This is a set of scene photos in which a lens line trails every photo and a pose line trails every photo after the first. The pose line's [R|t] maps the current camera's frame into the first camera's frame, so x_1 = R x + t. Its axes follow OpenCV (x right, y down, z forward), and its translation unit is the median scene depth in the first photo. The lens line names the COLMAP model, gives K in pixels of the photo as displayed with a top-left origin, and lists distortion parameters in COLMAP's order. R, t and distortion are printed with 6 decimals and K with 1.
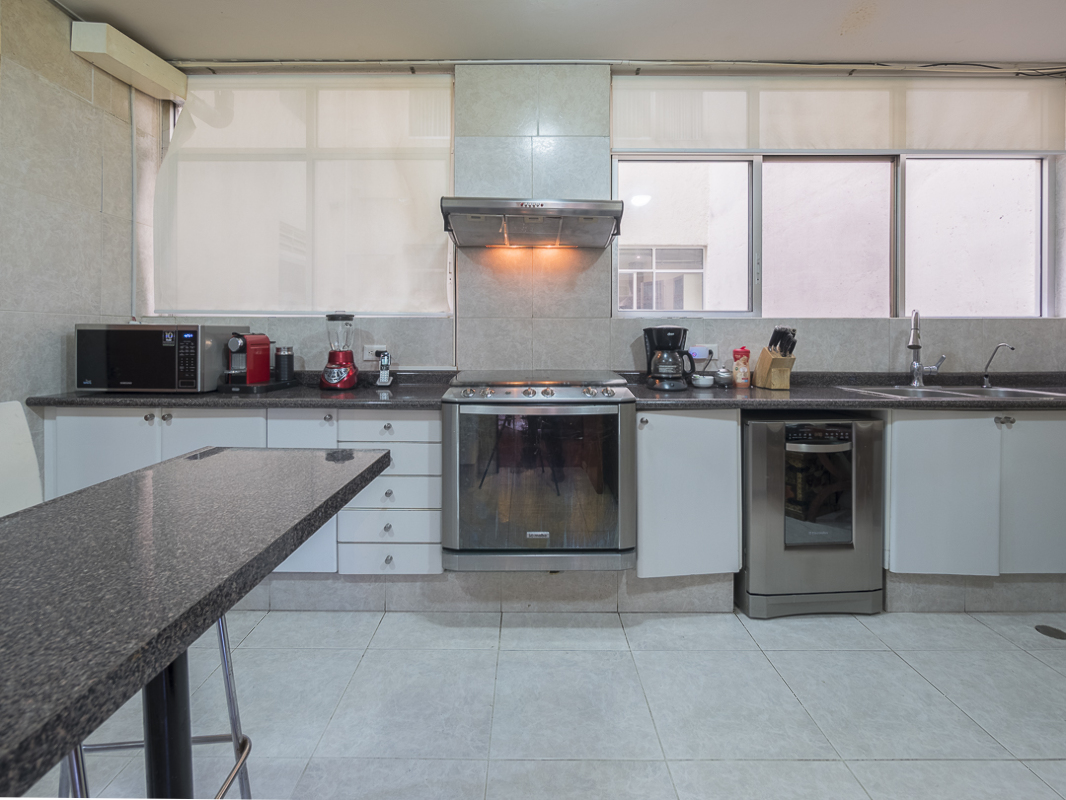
lens RADIAL K [[510.7, 0, 531.8], [0, 510.7, 338.4], [0, 0, 1]] dist [-0.019213, 0.000367]
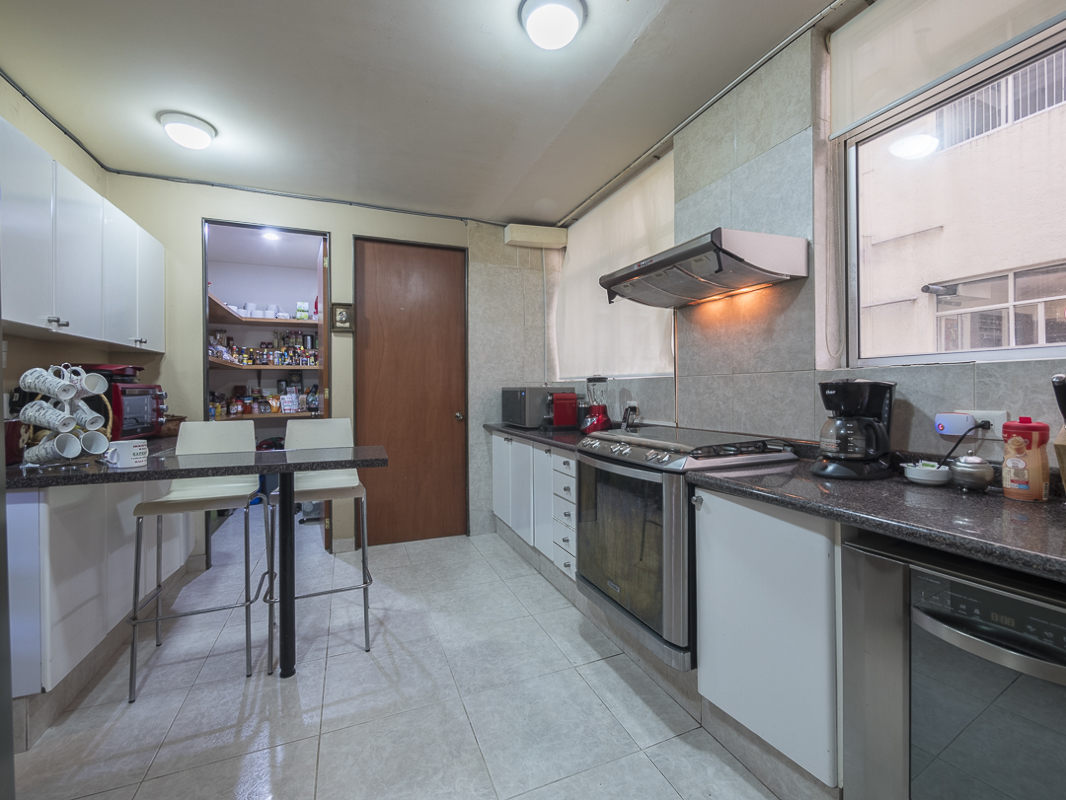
lens RADIAL K [[449.6, 0, 526.2], [0, 449.6, 395.1], [0, 0, 1]] dist [-0.009849, -0.000051]
pose [[0.377793, 0.004342, -0.925880, 0.630207], [-0.002773, 0.999990, 0.003558, -0.005406], [0.925886, 0.001223, 0.377801, 0.387763]]
